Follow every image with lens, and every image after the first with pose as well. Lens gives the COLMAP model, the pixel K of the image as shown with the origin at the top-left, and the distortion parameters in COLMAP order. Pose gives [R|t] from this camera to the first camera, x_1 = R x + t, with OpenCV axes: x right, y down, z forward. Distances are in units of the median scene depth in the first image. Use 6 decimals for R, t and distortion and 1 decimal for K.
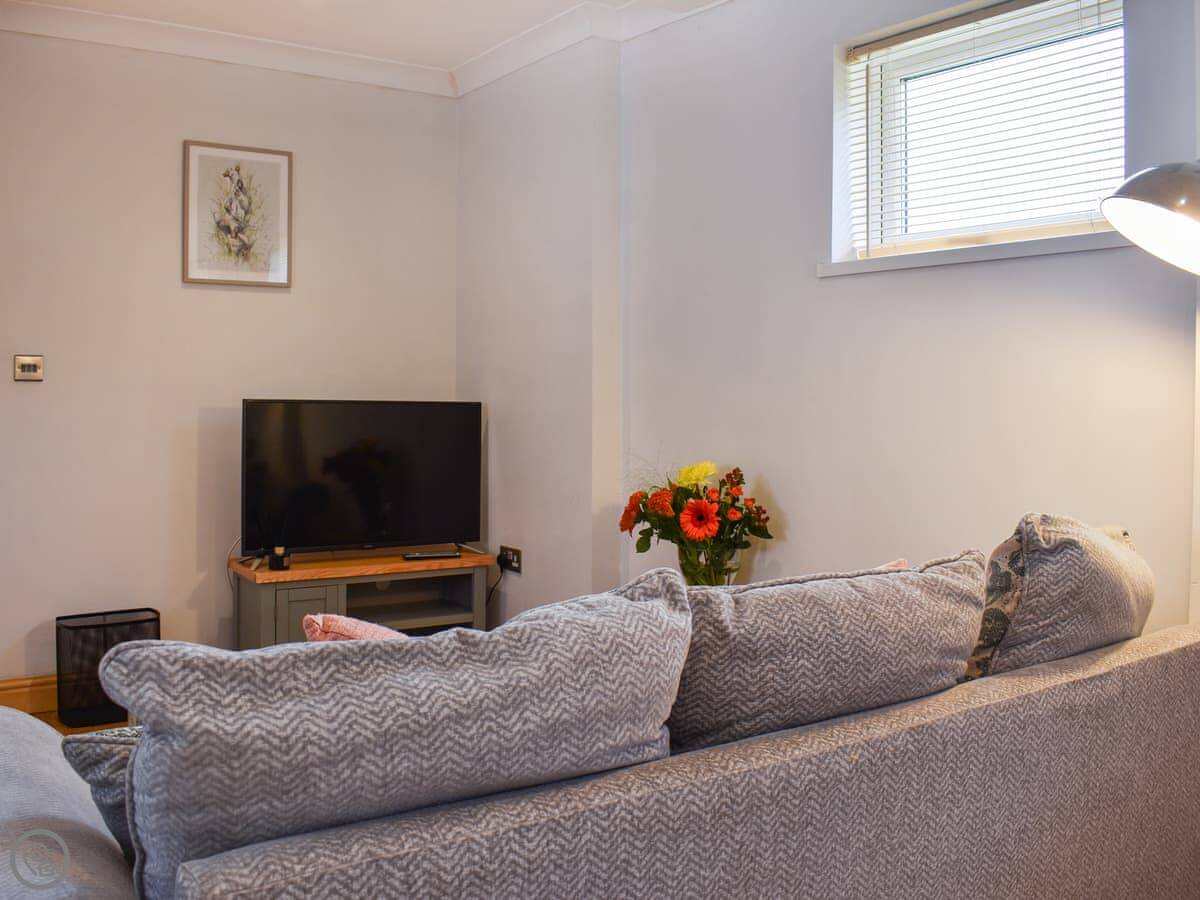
lens RADIAL K [[1094.3, 0, 593.6], [0, 1094.3, 446.7], [0, 0, 1]] dist [-0.114162, 0.000000]
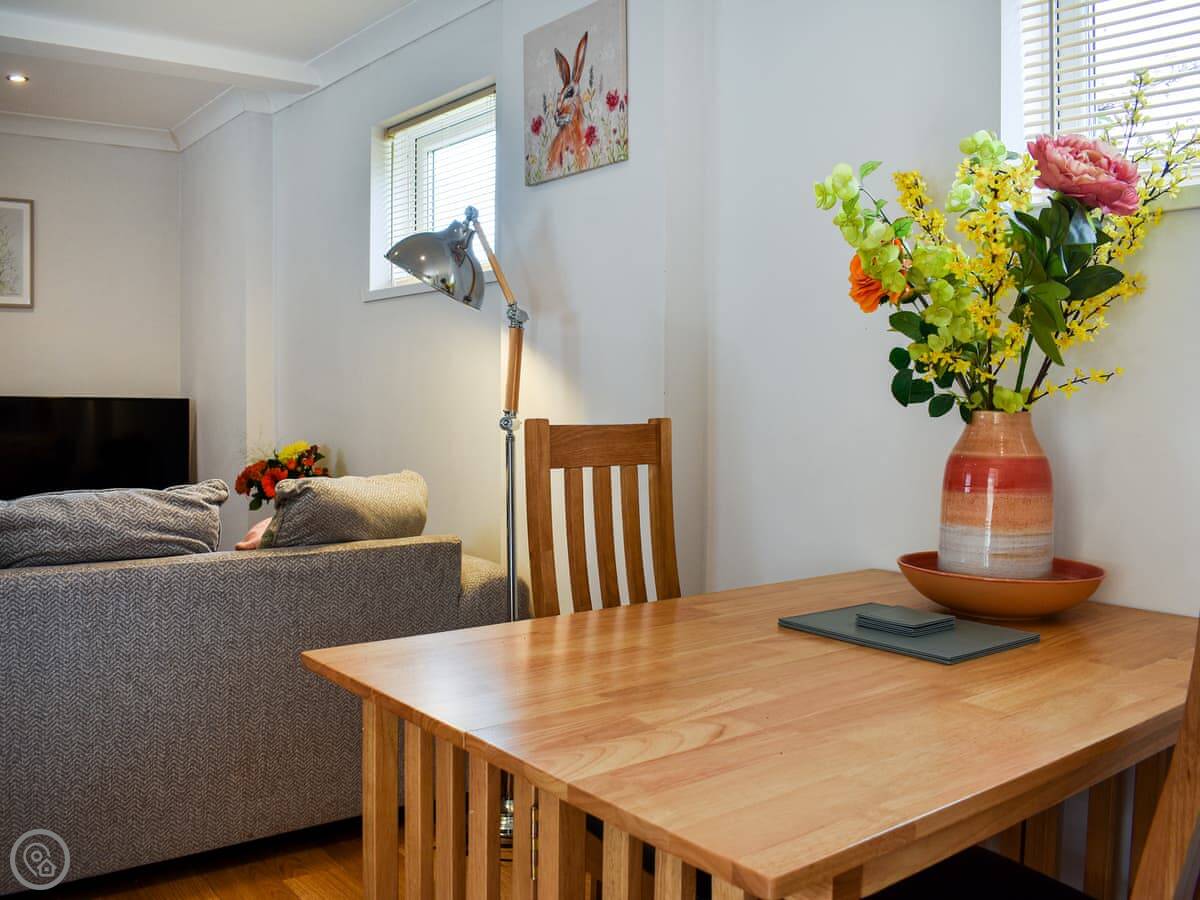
lens RADIAL K [[1094.3, 0, 603.5], [0, 1094.3, 455.7], [0, 0, 1]] dist [-0.114162, 0.000000]
pose [[0.998672, -0.005705, 0.051199, 0.440809], [0.005453, 0.999972, 0.005066, 0.029153], [-0.051227, -0.004781, 0.998676, -0.357776]]
